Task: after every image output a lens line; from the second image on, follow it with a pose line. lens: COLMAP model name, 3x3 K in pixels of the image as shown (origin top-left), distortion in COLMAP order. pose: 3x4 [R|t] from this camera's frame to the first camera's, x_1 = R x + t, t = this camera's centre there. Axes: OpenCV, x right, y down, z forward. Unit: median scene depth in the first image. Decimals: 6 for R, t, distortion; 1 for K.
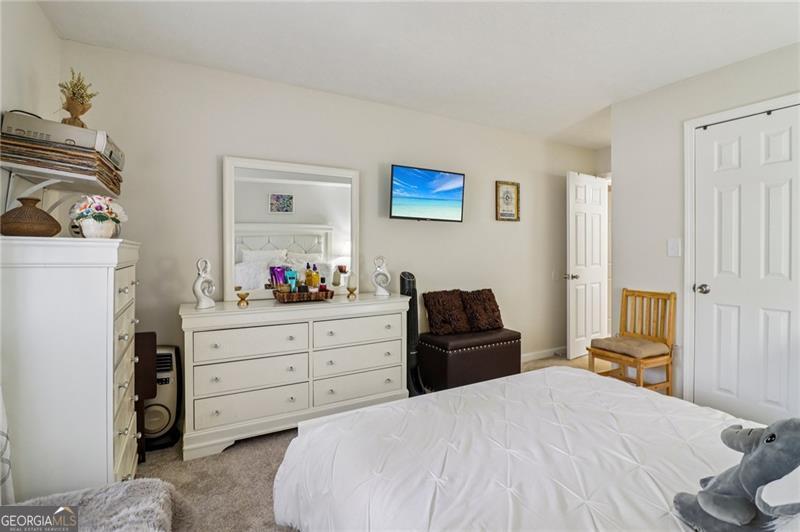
lens RADIAL K [[369.5, 0, 390.3], [0, 369.5, 254.0], [0, 0, 1]] dist [-0.030502, -0.000075]
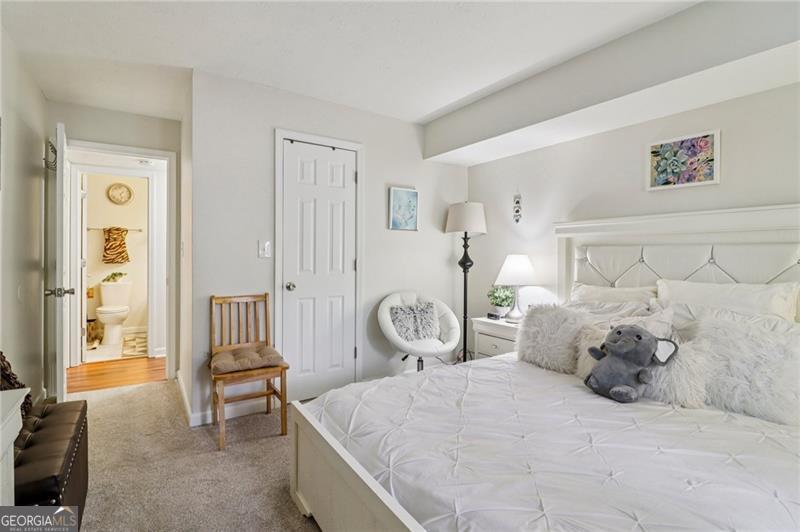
lens RADIAL K [[388.5, 0, 397.5], [0, 388.5, 256.2], [0, 0, 1]] dist [-0.010241, -0.000161]
pose [[-0.084239, -0.002638, 0.996442, -0.367931], [0.005358, 0.999981, 0.003100, 0.000062], [-0.996431, 0.005600, -0.084223, 0.827708]]
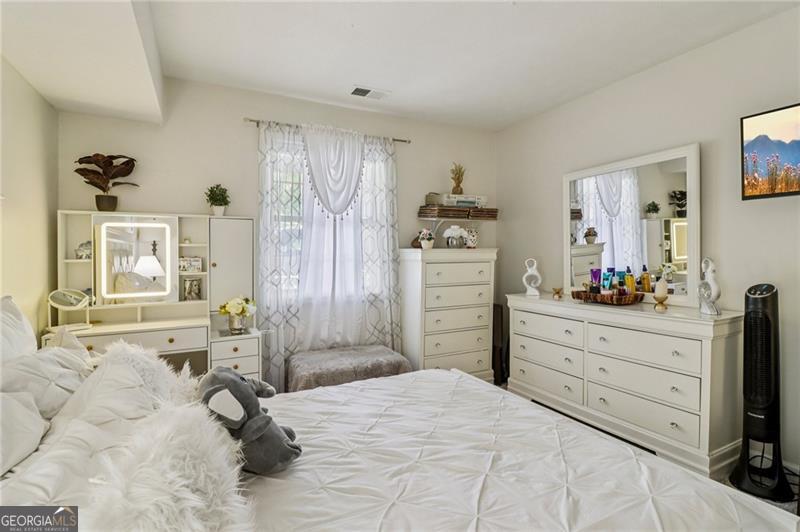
lens RADIAL K [[390.0, 0, 410.4], [0, 390.0, 262.3], [0, 0, 1]] dist [-0.001958, -0.000303]
pose [[-0.015075, 0.015484, -0.999766, 0.896862], [0.004092, 0.999873, 0.015424, 0.001124], [0.999878, -0.003858, -0.015136, 0.551098]]
